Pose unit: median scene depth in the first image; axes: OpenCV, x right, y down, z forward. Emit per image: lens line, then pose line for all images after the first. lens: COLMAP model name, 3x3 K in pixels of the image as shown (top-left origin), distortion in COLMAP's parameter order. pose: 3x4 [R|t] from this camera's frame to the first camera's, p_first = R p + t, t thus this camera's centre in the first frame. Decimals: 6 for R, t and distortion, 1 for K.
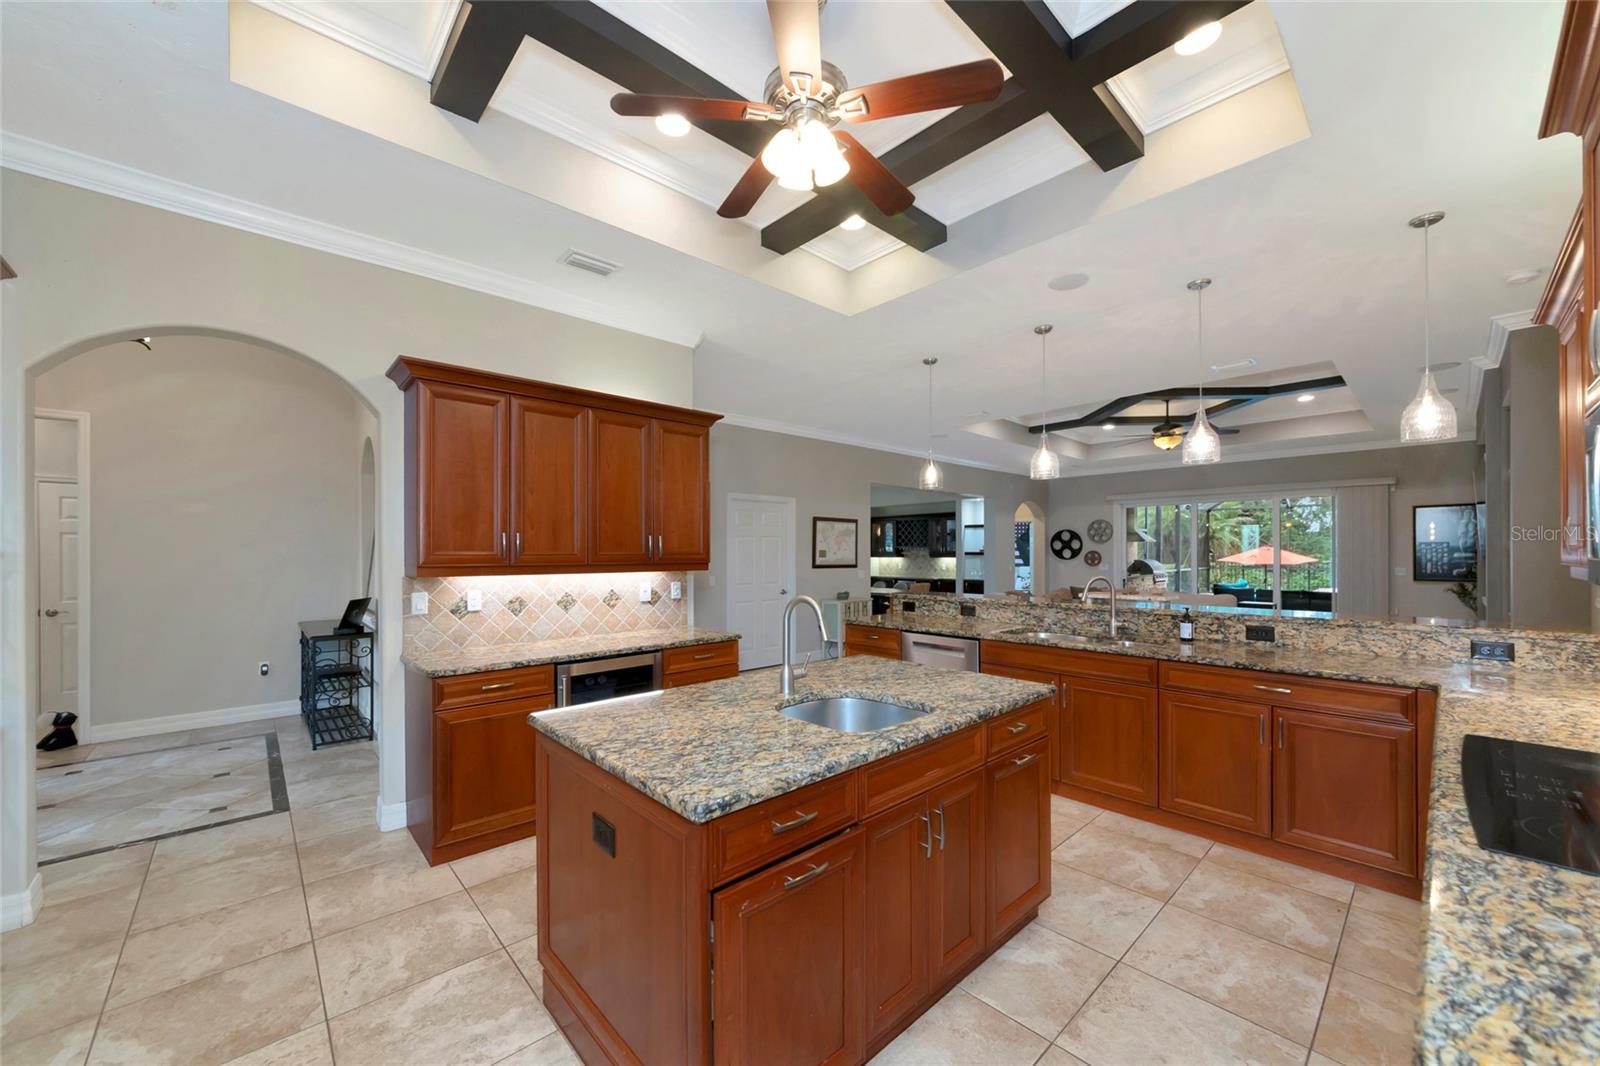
lens RADIAL K [[598.8, 0, 773.4], [0, 598.8, 554.2], [0, 0, 1]] dist [-0.013518, -0.000328]
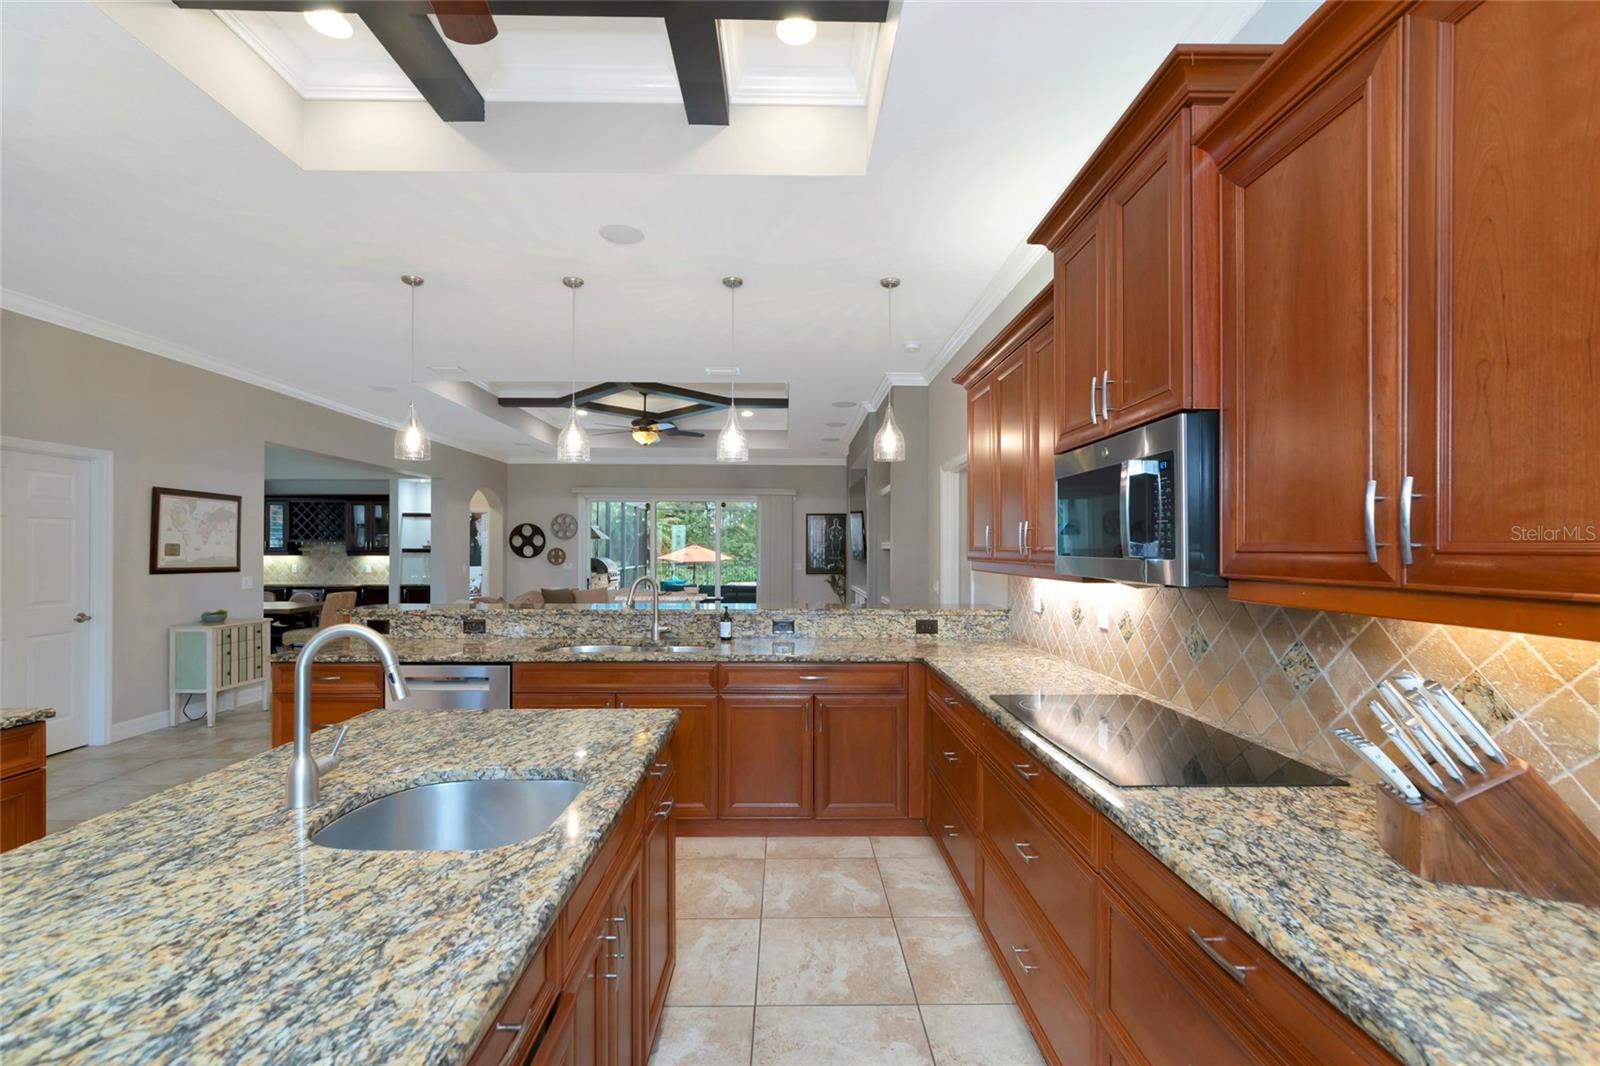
lens RADIAL K [[698.8, 0, 795.2], [0, 698.8, 549.7], [0, 0, 1]] dist [-0.000048, -0.000373]
pose [[0.645935, 0.005441, 0.763373, -0.048071], [-0.003126, 0.999985, -0.004483, 0.000431], [-0.763386, 0.000510, 0.645943, 0.068861]]
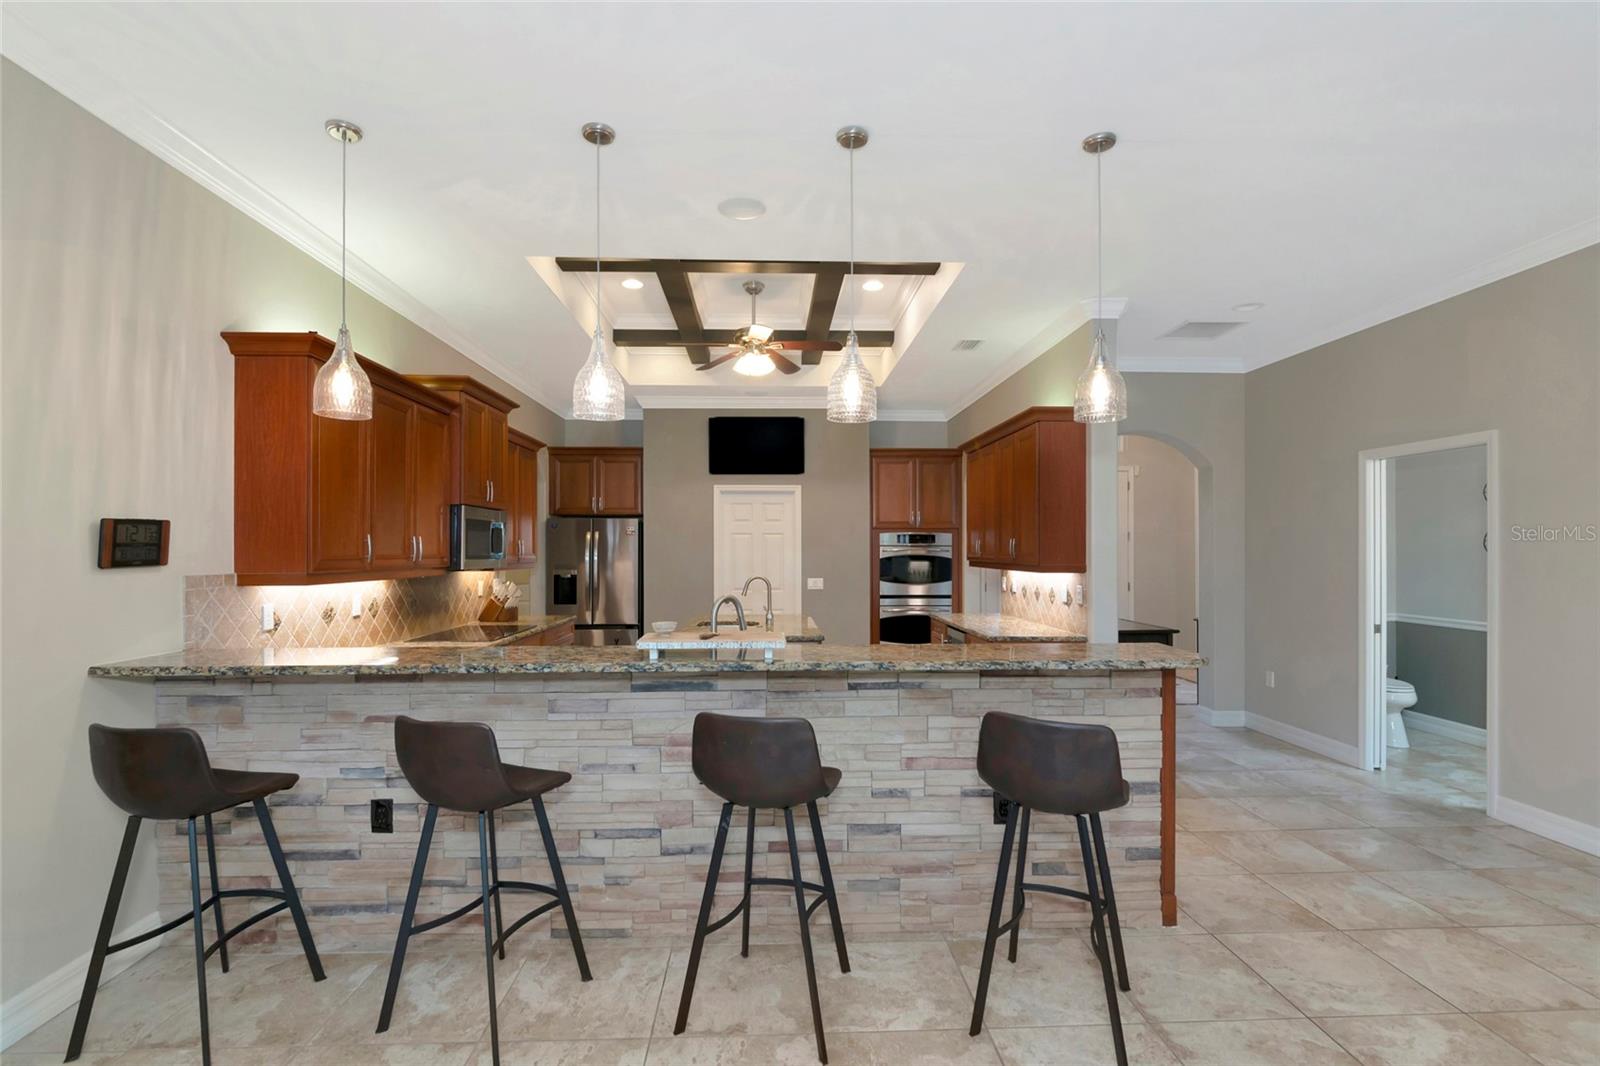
lens RADIAL K [[738.3, 0, 816.9], [0, 738.3, 544.8], [0, 0, 1]] dist [0.000644, 0.000069]
pose [[-0.605326, 0.000355, -0.795977, 0.523687], [0.003276, 0.999993, -0.002046, -0.008523], [0.795971, -0.003846, -0.605323, 0.723410]]
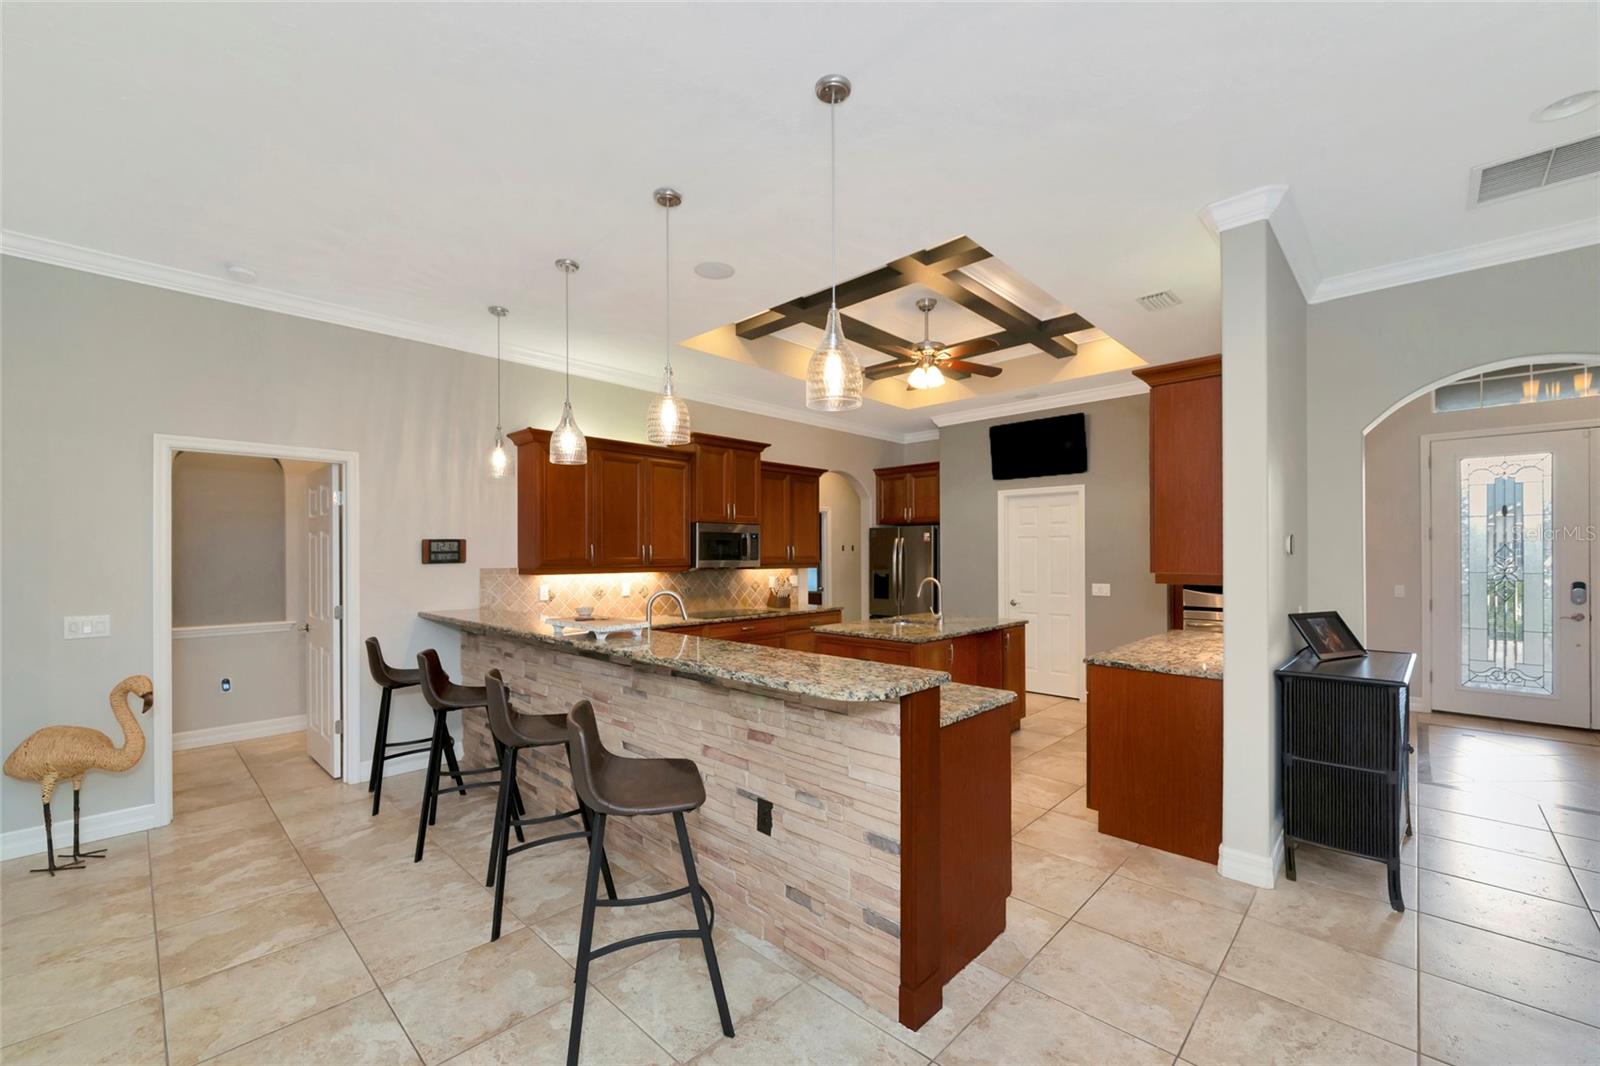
lens RADIAL K [[645.4, 0, 798.9], [0, 645.4, 551.3], [0, 0, 1]] dist [-0.000359, -0.000059]
pose [[-0.995070, 0.007601, -0.098880, 0.200609], [0.007739, 0.999970, -0.001006, -0.007996], [0.098869, -0.001767, -0.995099, 0.874869]]
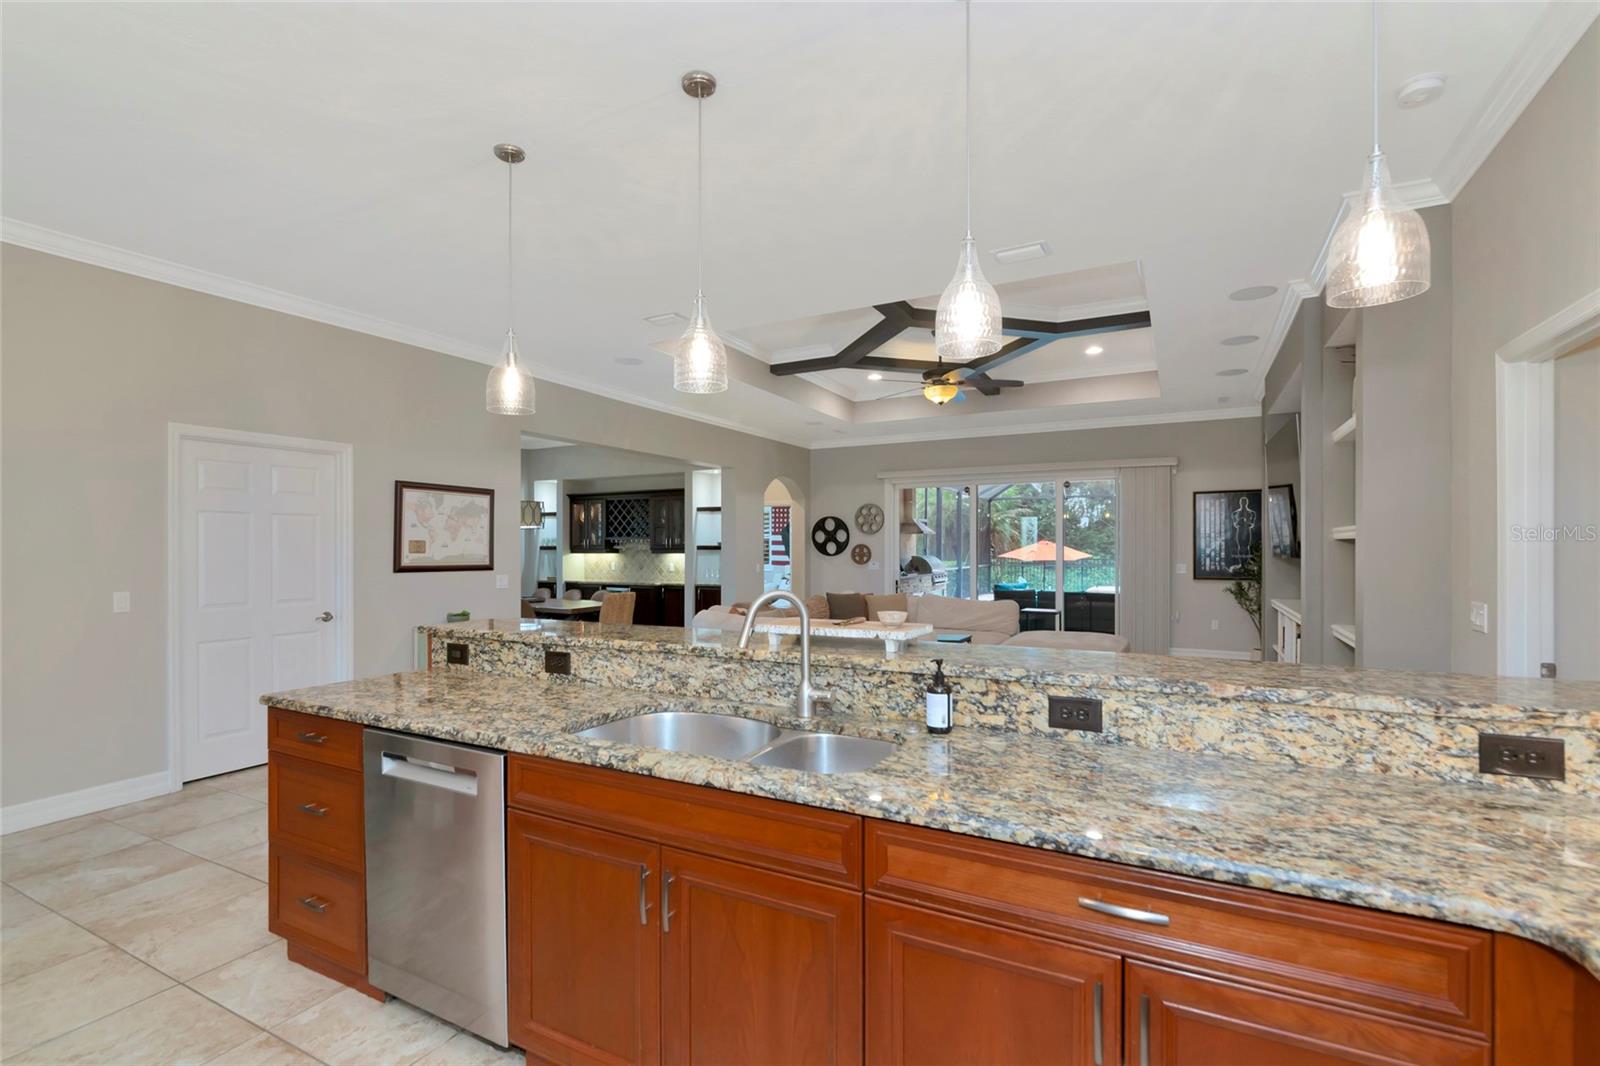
lens RADIAL K [[732.3, 0, 792.7], [0, 732.3, 552.4], [0, 0, 1]] dist [0.002991, -0.010925]
pose [[0.933227, -0.001385, 0.359284, 0.162705], [0.000437, 0.999996, 0.002720, 0.002869], [-0.359287, -0.002382, 0.933224, 0.216326]]
